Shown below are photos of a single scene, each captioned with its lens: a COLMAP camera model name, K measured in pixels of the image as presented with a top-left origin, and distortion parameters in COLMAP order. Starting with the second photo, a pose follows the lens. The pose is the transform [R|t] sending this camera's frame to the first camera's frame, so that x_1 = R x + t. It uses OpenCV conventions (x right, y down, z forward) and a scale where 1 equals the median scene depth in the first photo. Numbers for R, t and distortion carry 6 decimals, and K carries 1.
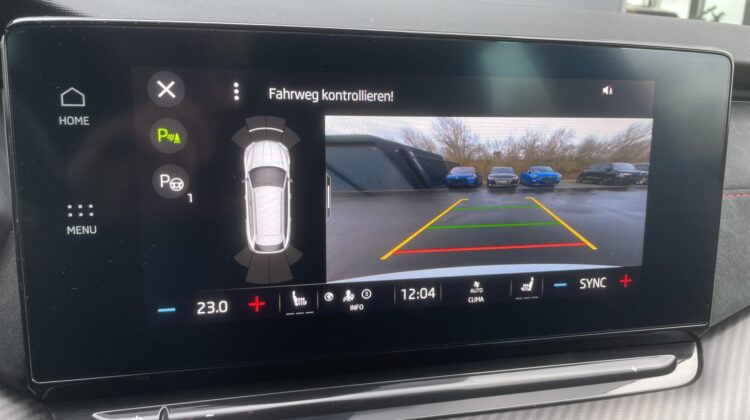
lens RADIAL K [[570.9, 0, 374.7], [0, 570.9, 211.8], [0, 0, 1]] dist [0.045675, -0.087965]
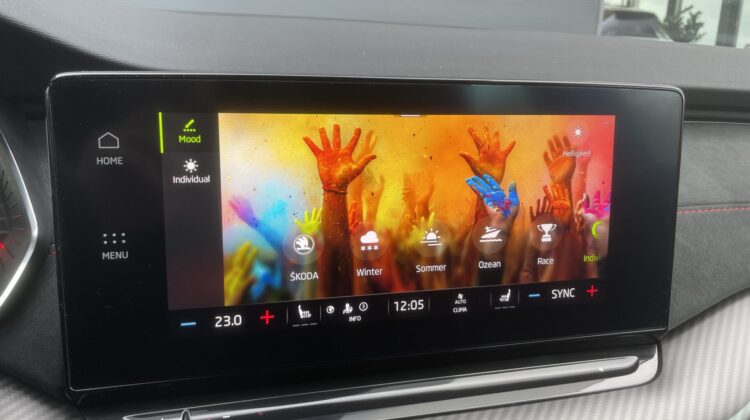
lens RADIAL K [[570.9, 0, 370.9], [0, 570.9, 199.3], [0, 0, 1]] dist [0.045675, -0.087965]
pose [[0.999758, -0.008518, 0.020279, -0.020424], [0.008903, 0.999780, -0.018986, -0.046555], [-0.020113, 0.019162, 0.999614, -0.134575]]
